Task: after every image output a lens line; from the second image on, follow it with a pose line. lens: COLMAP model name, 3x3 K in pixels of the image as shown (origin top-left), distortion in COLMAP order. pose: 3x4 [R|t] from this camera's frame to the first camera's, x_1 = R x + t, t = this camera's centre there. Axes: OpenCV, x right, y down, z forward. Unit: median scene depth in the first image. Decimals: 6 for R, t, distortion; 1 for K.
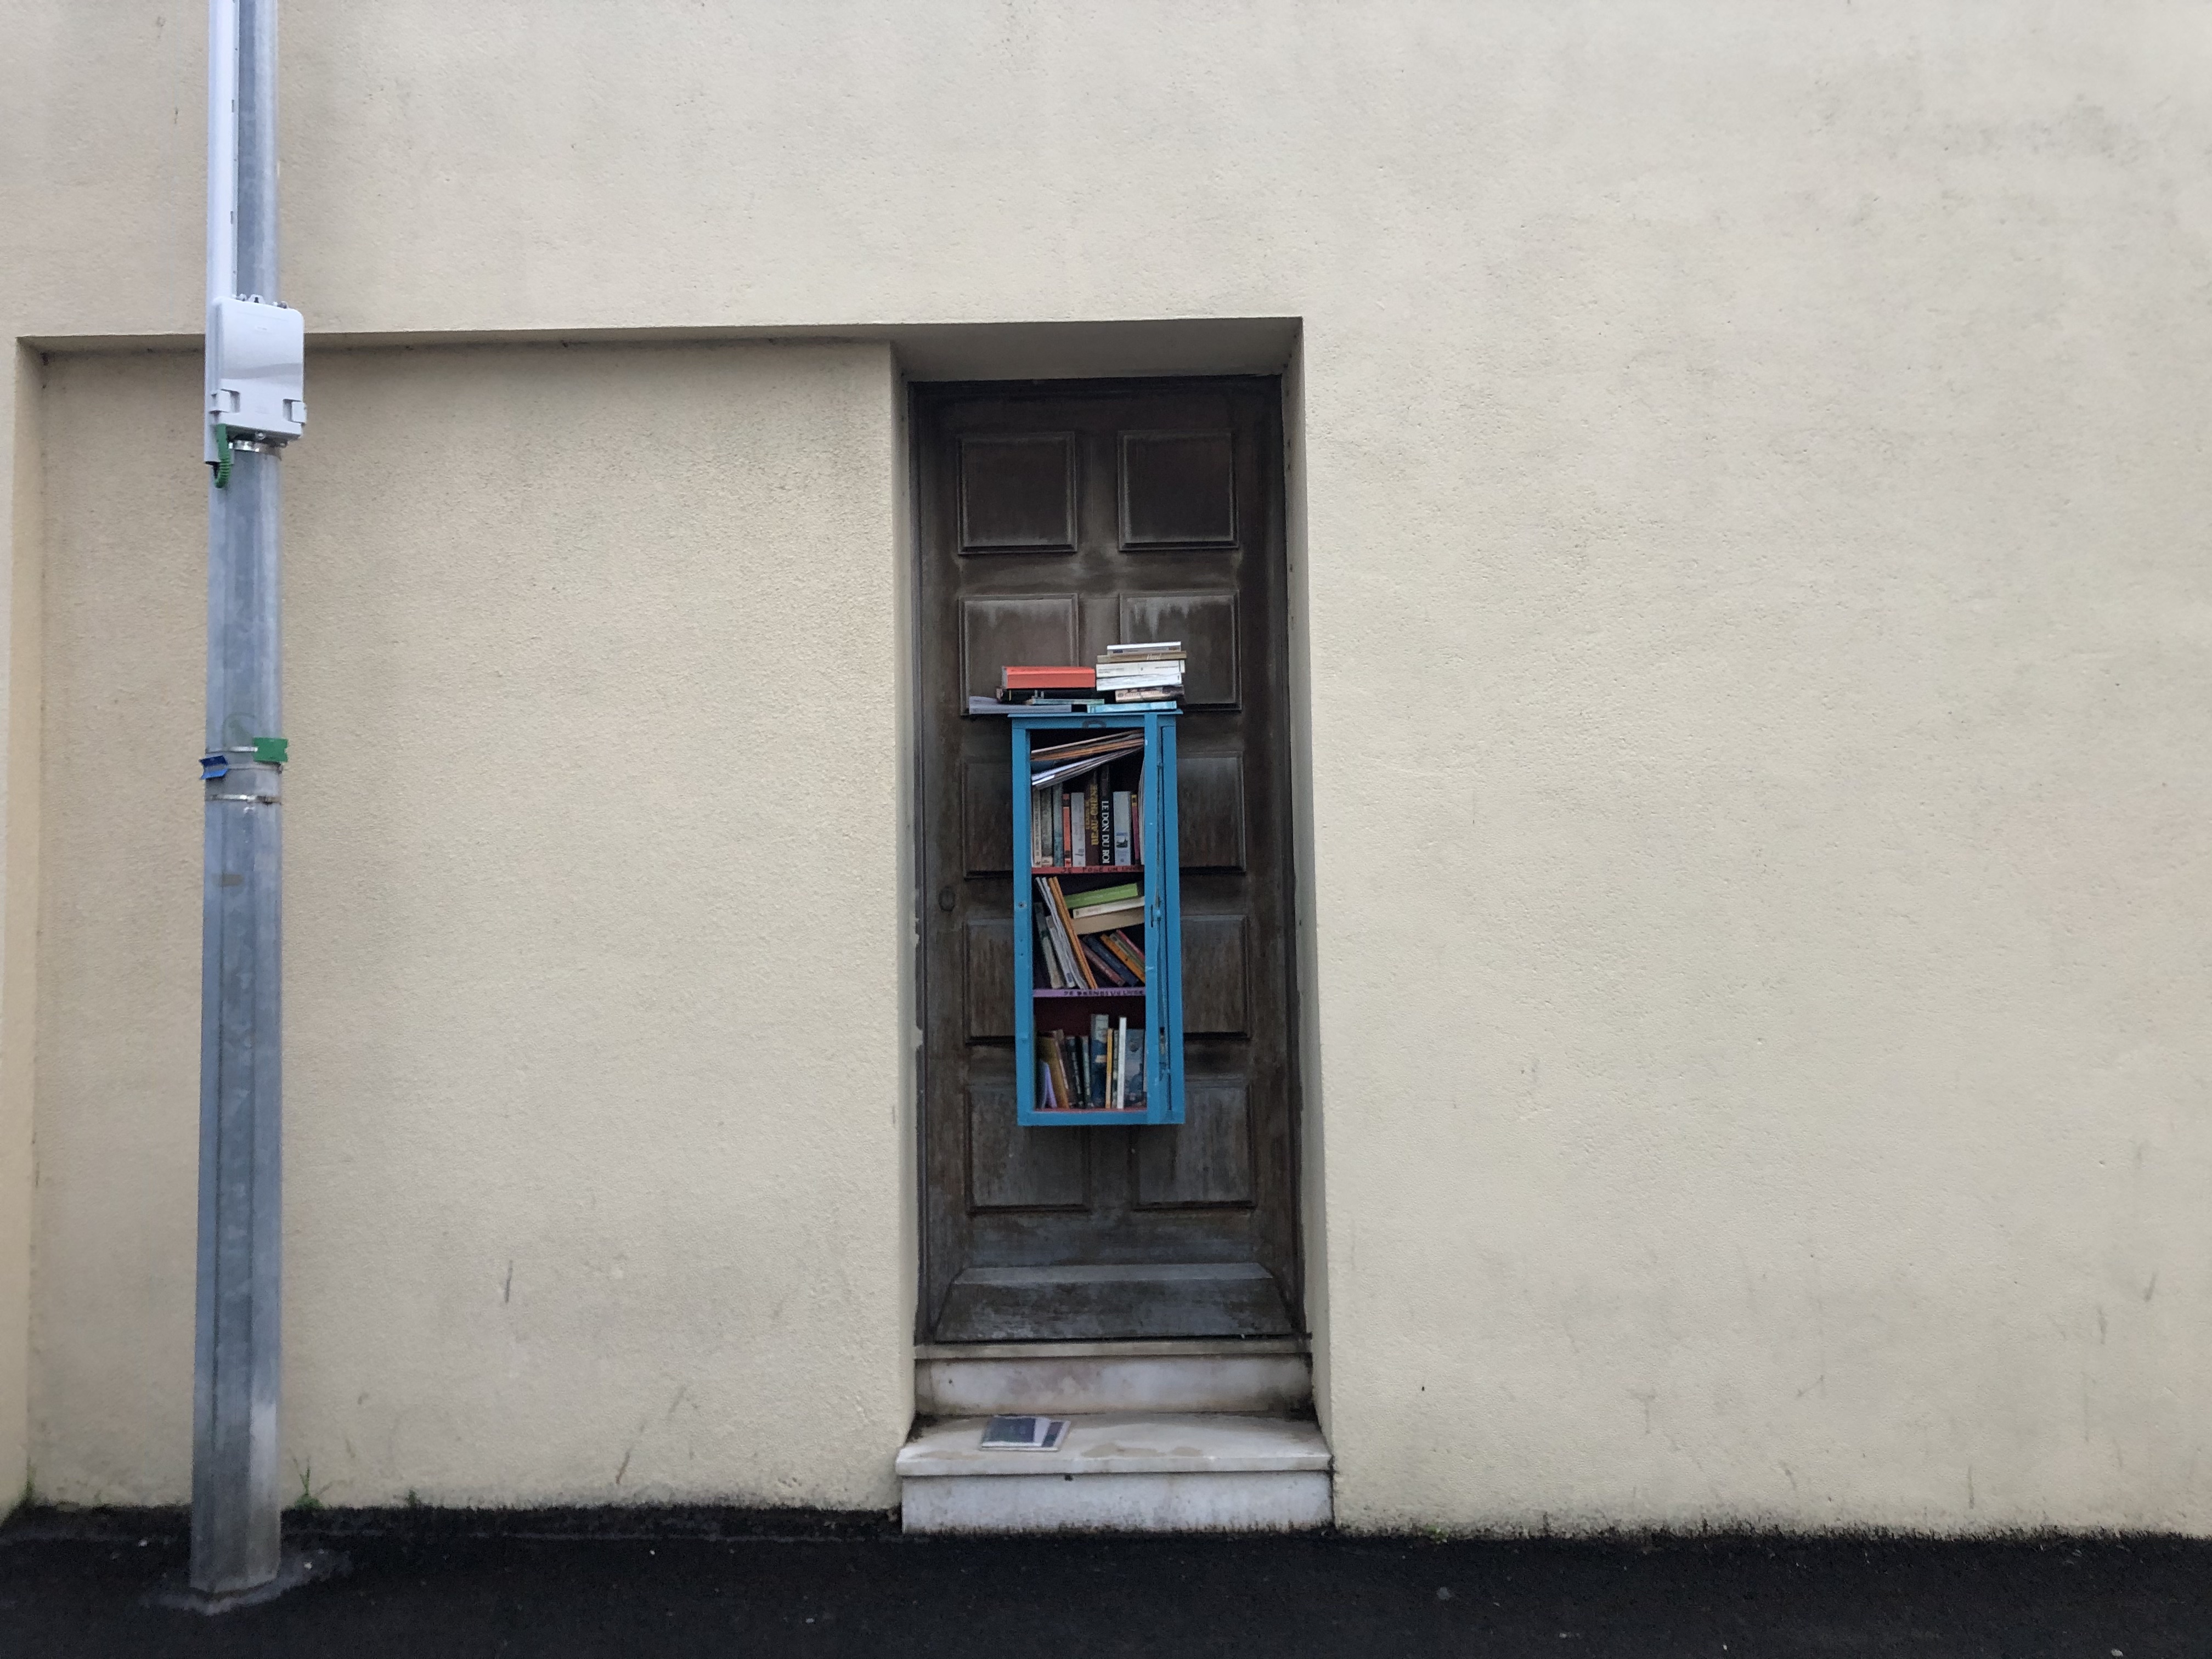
lens RADIAL K [[2388.0, 0, 1099.4], [0, 2388.0, 697.2], [0, 0, 1]] dist [0.081079, -0.283312]
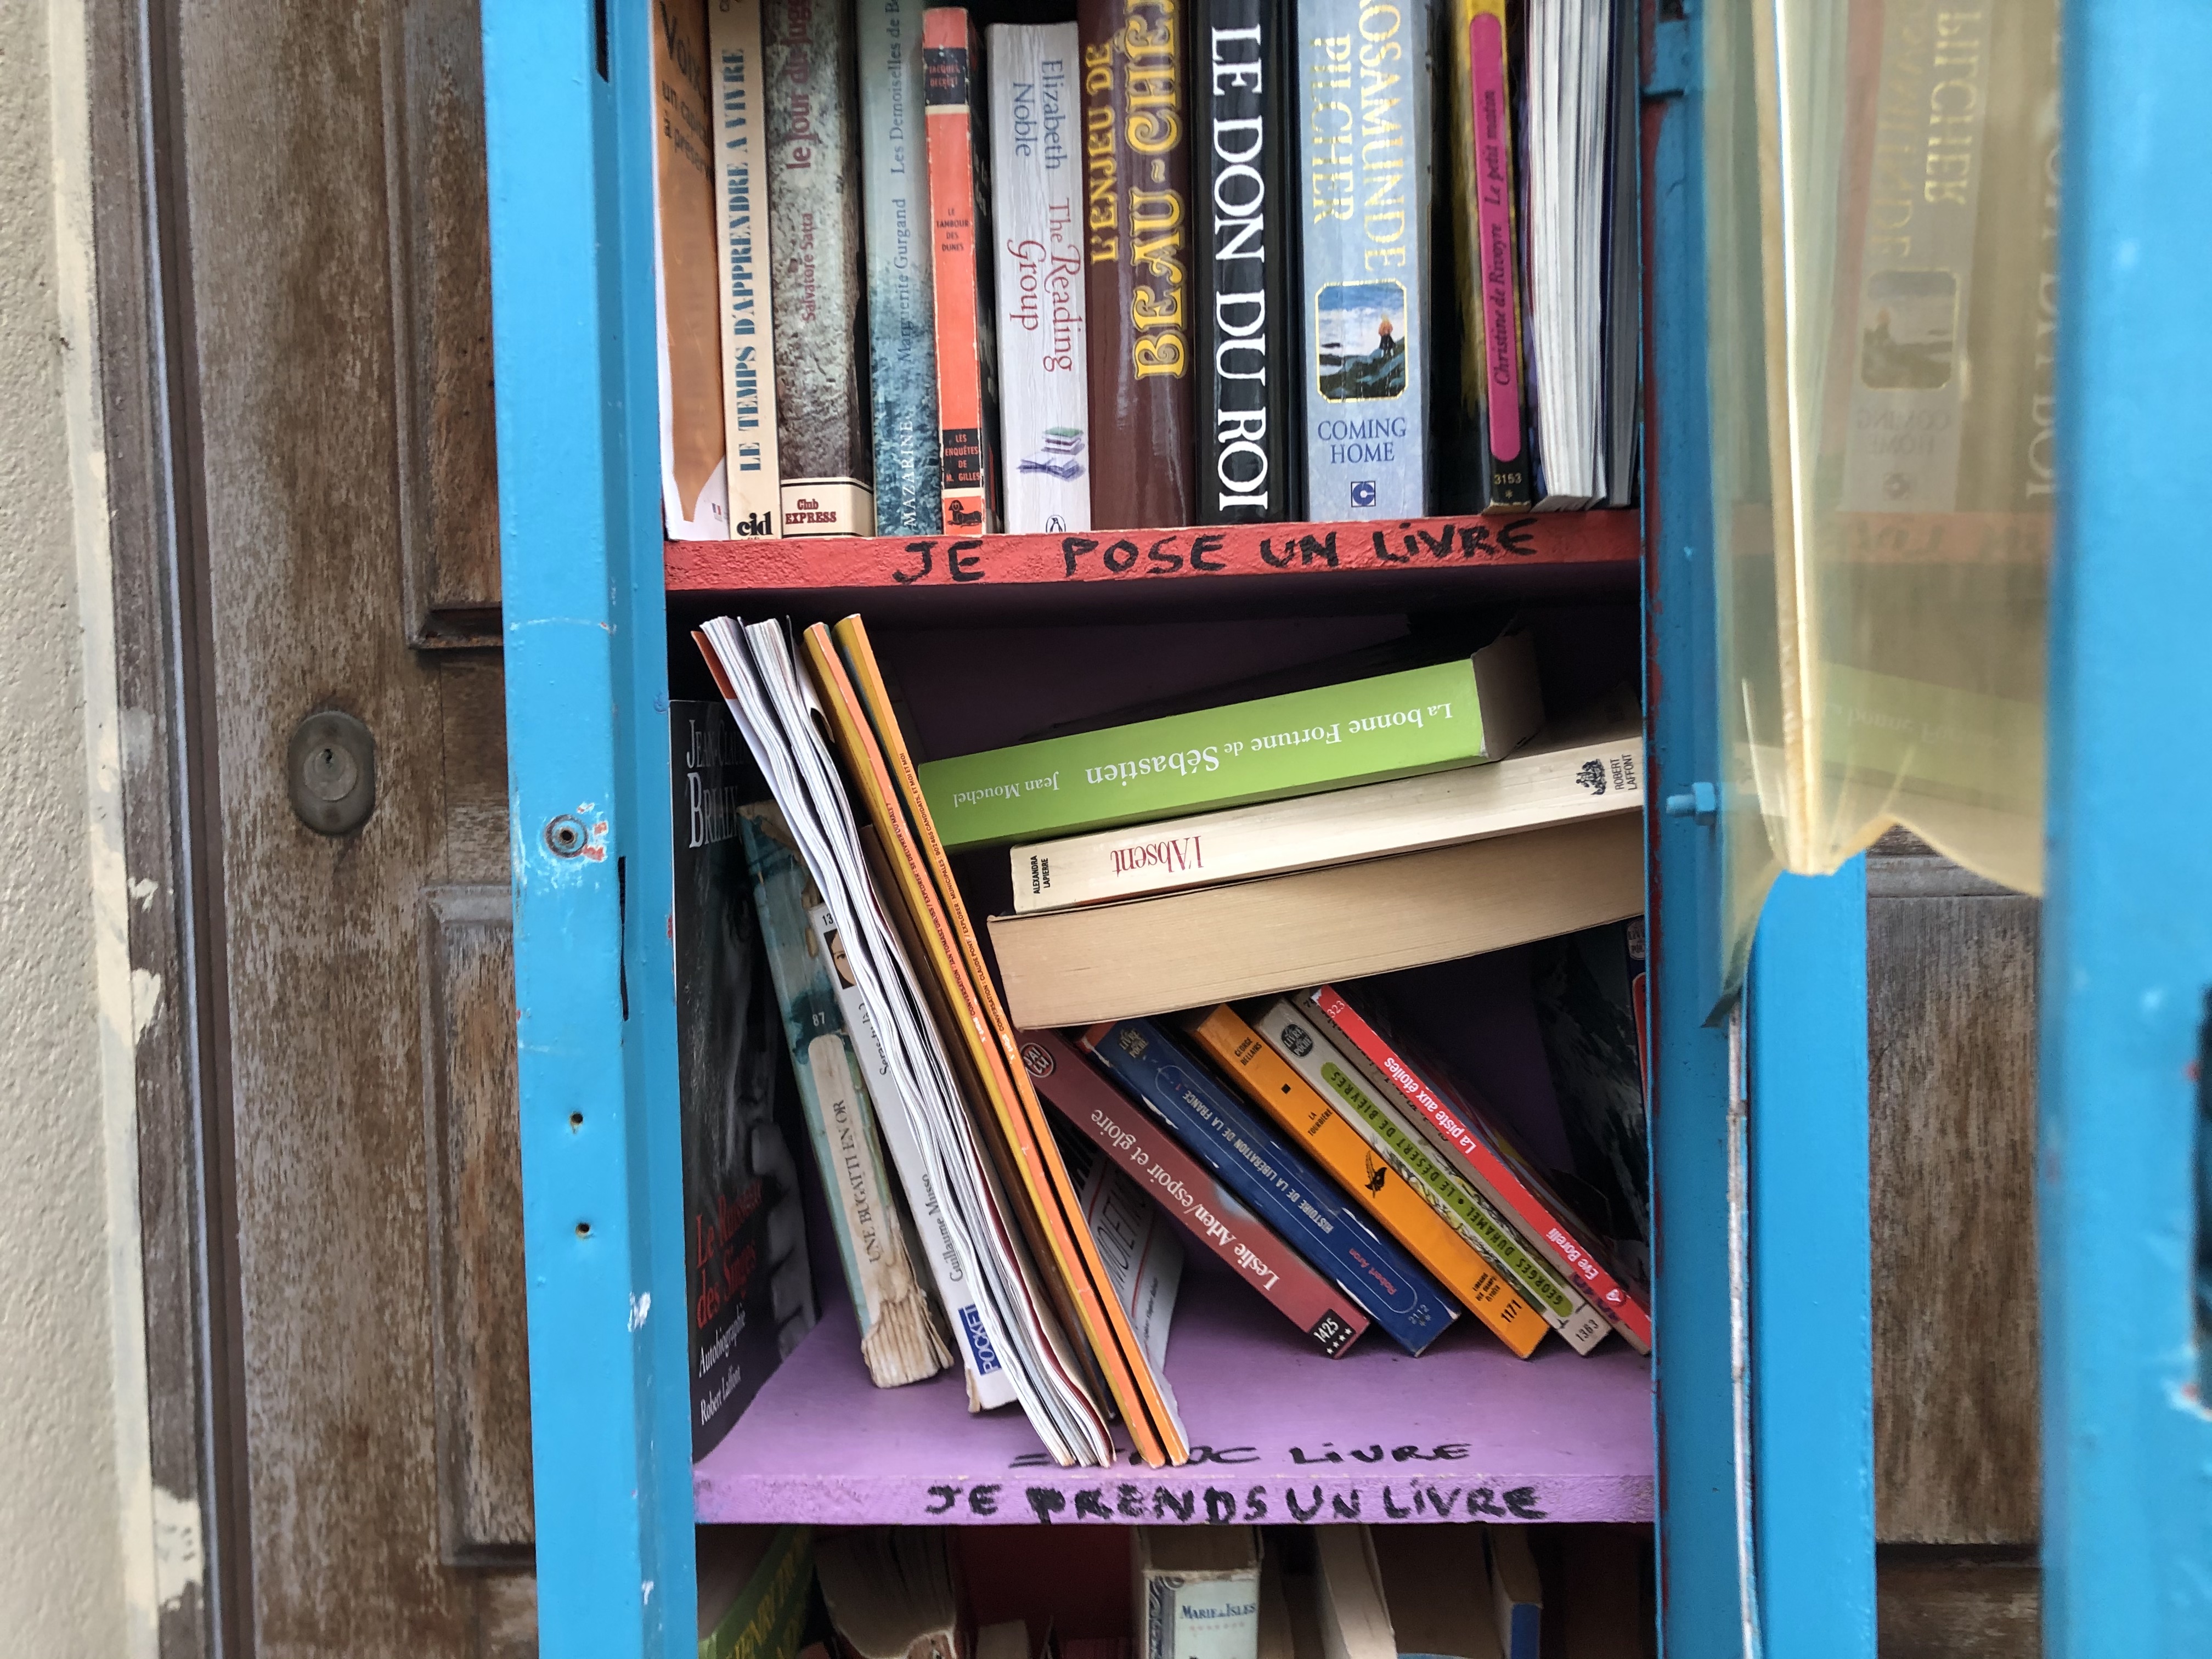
lens RADIAL K [[1294.9, 0, 1132.7], [0, 1294.9, 766.5], [0, 0, 1]] dist [-0.008498, -0.000561]
pose [[0.999338, -0.004535, -0.036097, -0.000787], [0.008851, 0.992695, 0.120324, 0.074431], [0.035288, -0.120564, 0.992078, 0.921038]]
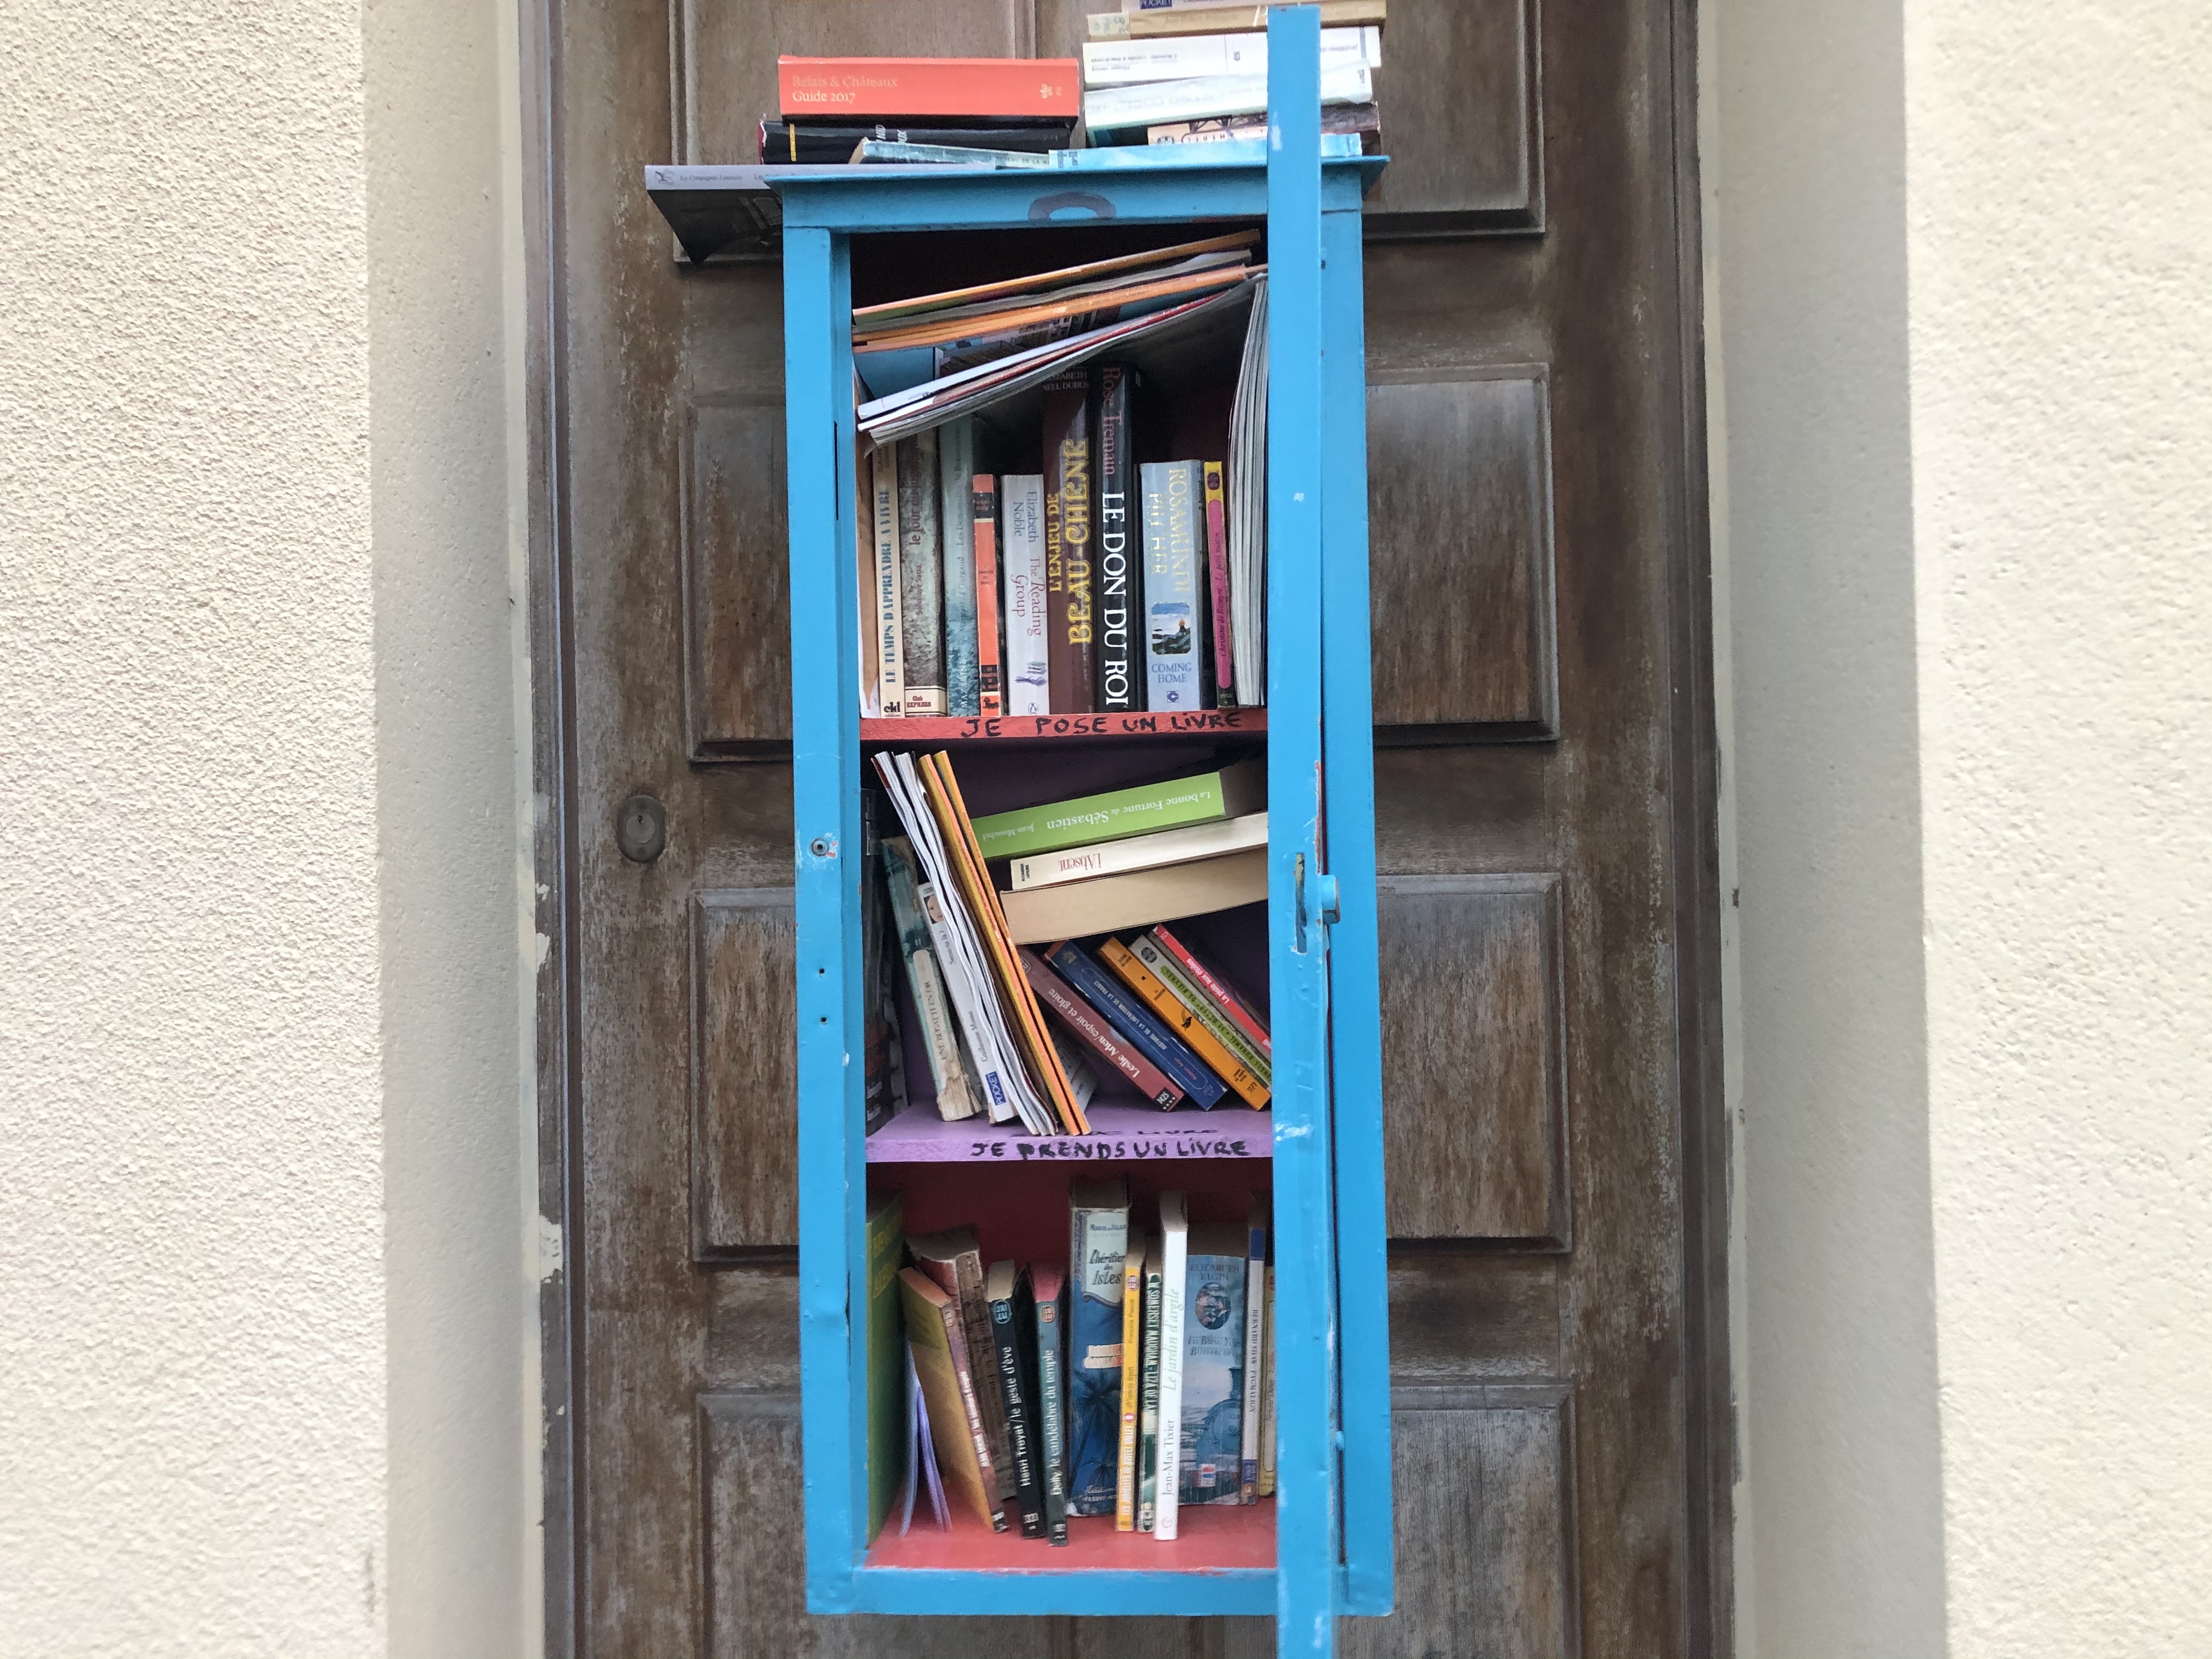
lens RADIAL K [[1423.0, 0, 1122.3], [0, 1423.0, 814.9], [0, 0, 1]] dist [0.000939, 0.001713]
pose [[0.999579, -0.002512, -0.028903, 0.008404], [0.004841, 0.996718, 0.080804, 0.068441], [0.028605, -0.080910, 0.996311, 0.819111]]
